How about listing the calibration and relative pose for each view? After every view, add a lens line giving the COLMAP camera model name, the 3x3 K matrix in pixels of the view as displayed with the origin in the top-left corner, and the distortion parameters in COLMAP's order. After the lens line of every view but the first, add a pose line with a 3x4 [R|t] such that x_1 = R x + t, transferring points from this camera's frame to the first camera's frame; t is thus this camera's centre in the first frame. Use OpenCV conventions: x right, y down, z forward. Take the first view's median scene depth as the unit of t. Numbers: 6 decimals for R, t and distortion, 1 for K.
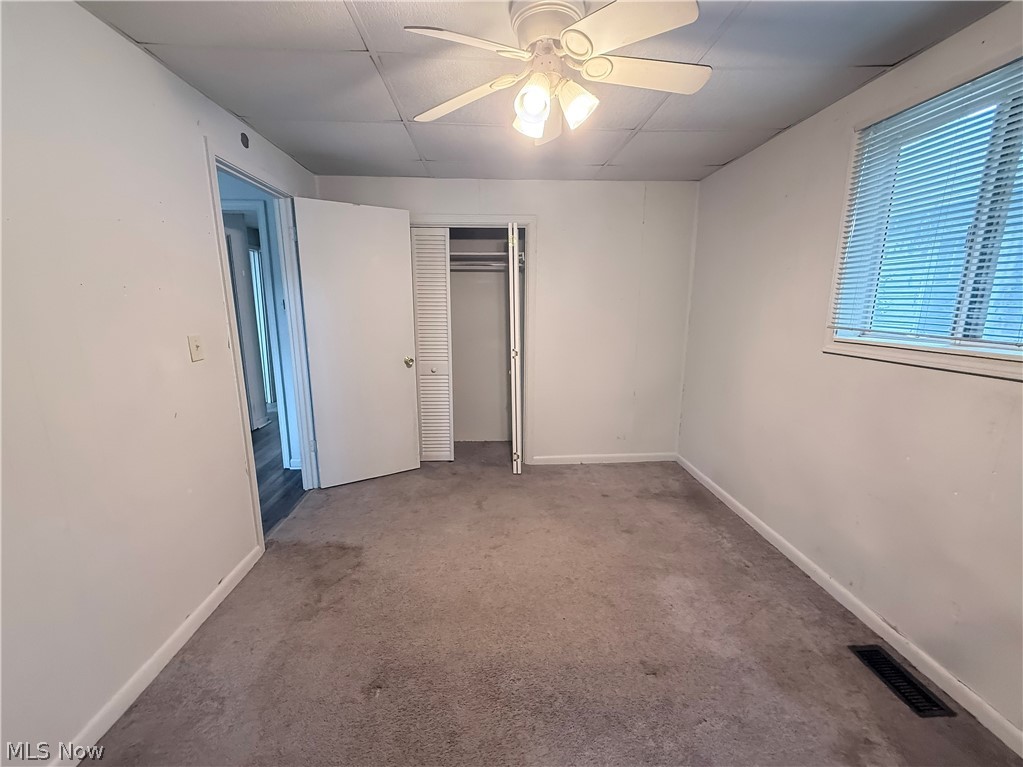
lens RADIAL K [[424.4, 0, 504.1], [0, 424.4, 382.5], [0, 0, 1]] dist [-0.000292, -0.000072]
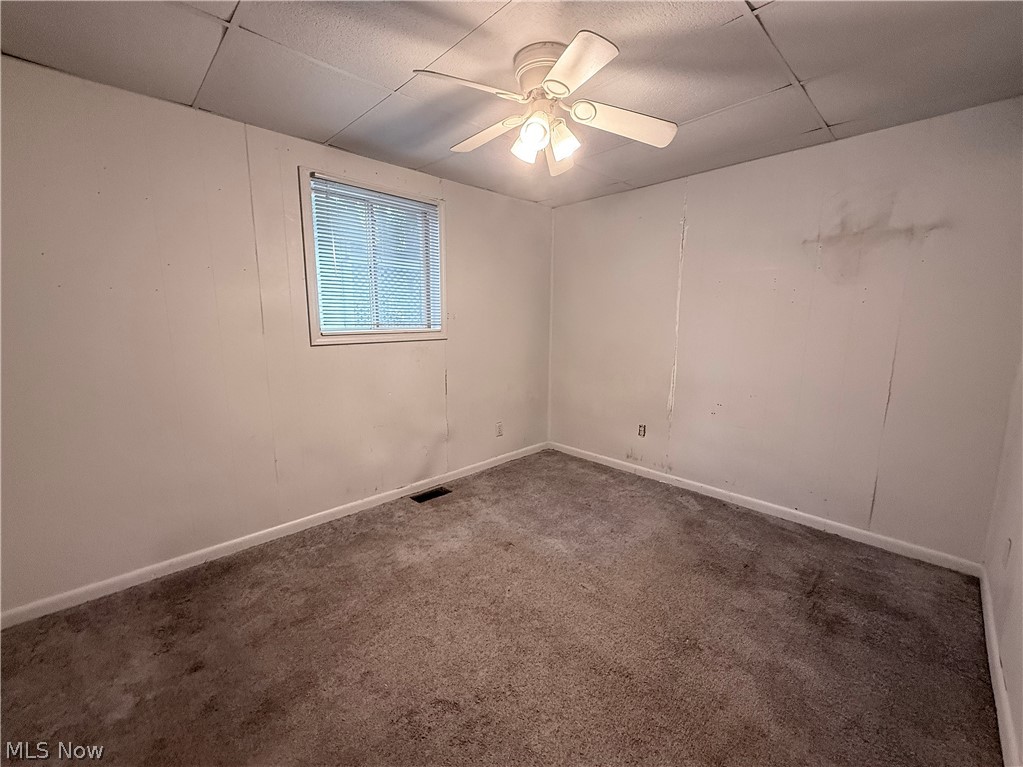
lens RADIAL K [[421.0, 0, 504.7], [0, 421.0, 385.7], [0, 0, 1]] dist [-0.000862, 0.000210]
pose [[-0.656839, -0.125230, 0.743559, -0.514532], [0.147632, 0.945668, 0.289683, -0.226700], [-0.739437, 0.300048, -0.602664, 1.304921]]
